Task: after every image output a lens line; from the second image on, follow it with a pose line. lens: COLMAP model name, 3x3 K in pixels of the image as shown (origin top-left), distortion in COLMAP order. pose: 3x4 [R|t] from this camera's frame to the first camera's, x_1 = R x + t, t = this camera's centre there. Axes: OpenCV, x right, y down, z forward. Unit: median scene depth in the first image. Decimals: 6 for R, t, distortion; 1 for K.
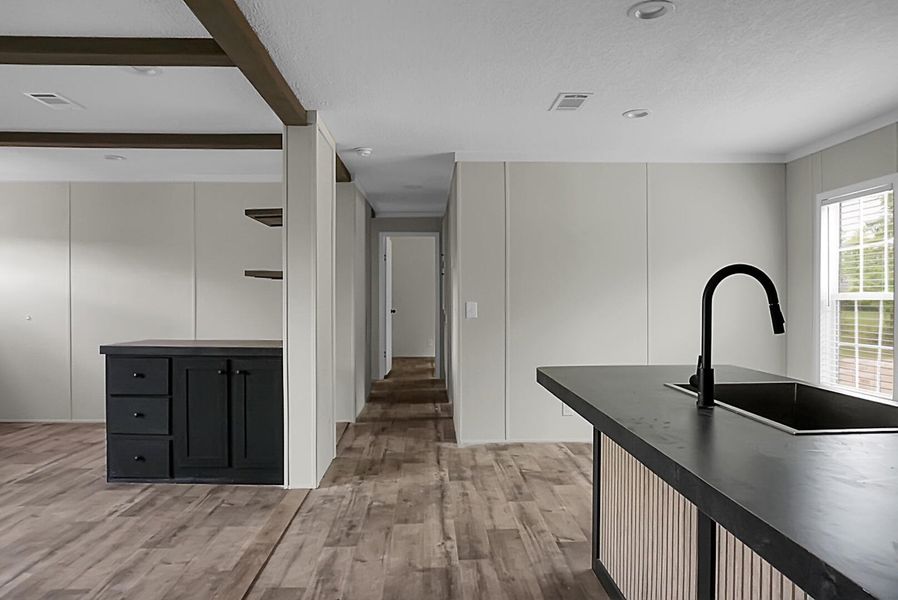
lens RADIAL K [[595.8, 0, 451.4], [0, 595.8, 297.4], [0, 0, 1]] dist [-0.052598, 0.033731]
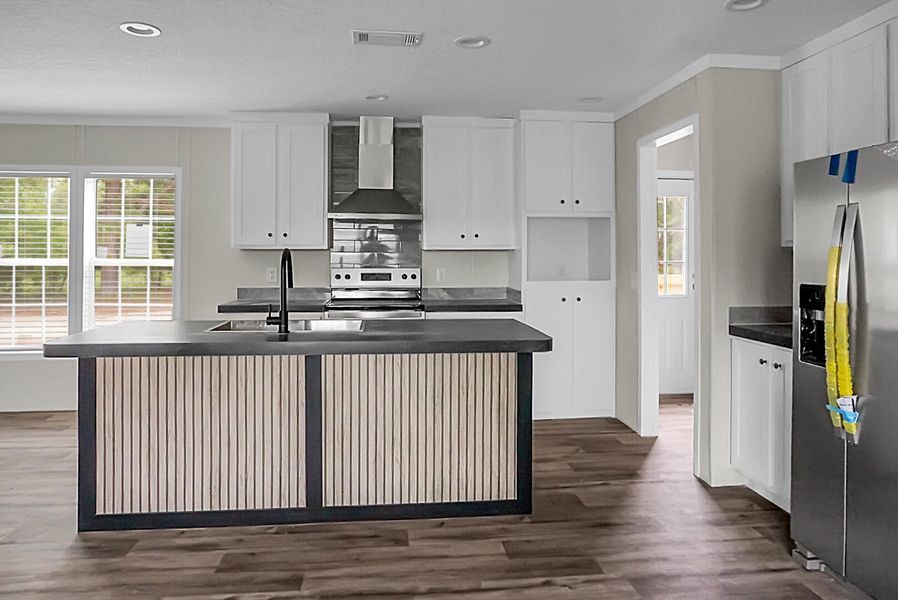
lens RADIAL K [[606.3, 0, 449.4], [0, 606.3, 257.2], [0, 0, 1]] dist [-0.057654, 0.035669]
pose [[-0.085116, 0.000633, 0.996371, -0.671573], [-0.009342, 0.999955, -0.001433, -0.023365], [-0.996327, -0.009430, -0.085106, 0.339982]]
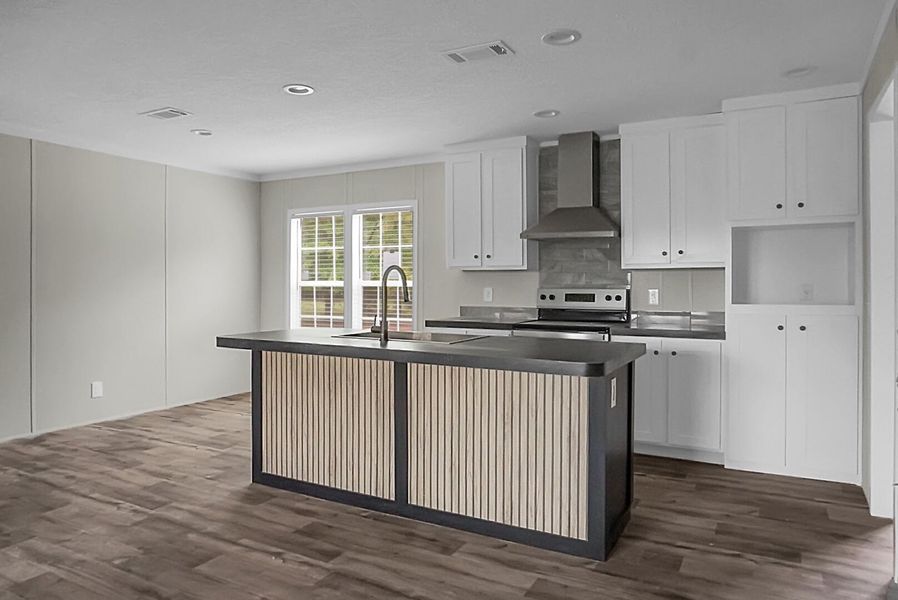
lens RADIAL K [[595.8, 0, 451.4], [0, 595.8, 297.4], [0, 0, 1]] dist [-0.052598, 0.033731]
pose [[0.505223, -0.015893, 0.862842, -0.552550], [-0.008562, 0.999689, 0.023426, -0.006650], [-0.862946, -0.019223, 0.504930, -0.071903]]
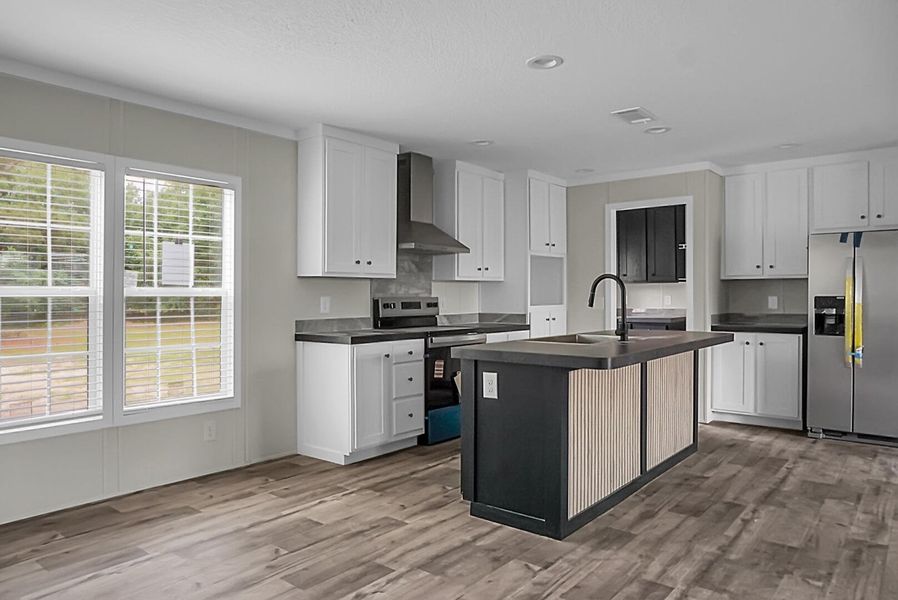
lens RADIAL K [[595.8, 0, 451.4], [0, 595.8, 297.4], [0, 0, 1]] dist [-0.052598, 0.033731]
pose [[-0.749884, 0.007279, 0.661530, -0.256526], [0.003164, 0.999967, -0.007417, 0.016515], [-0.661562, -0.003469, -0.749882, 1.513179]]
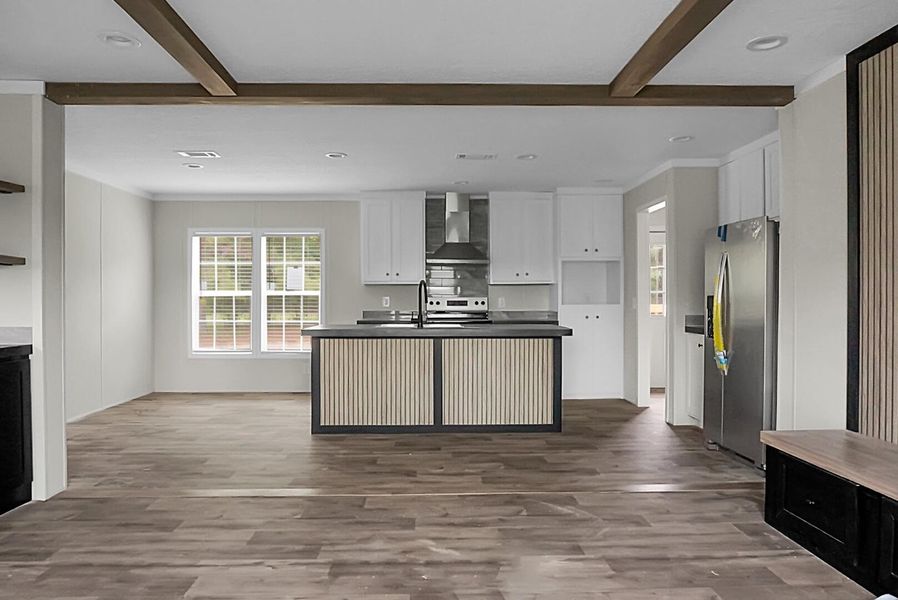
lens RADIAL K [[595.8, 0, 451.4], [0, 595.8, 297.4], [0, 0, 1]] dist [-0.052598, 0.033731]
pose [[-0.013003, 0.007025, 0.999891, -1.315456], [-0.006374, 0.999954, -0.007109, 0.020883], [-0.999895, -0.006466, -0.012958, 0.444116]]
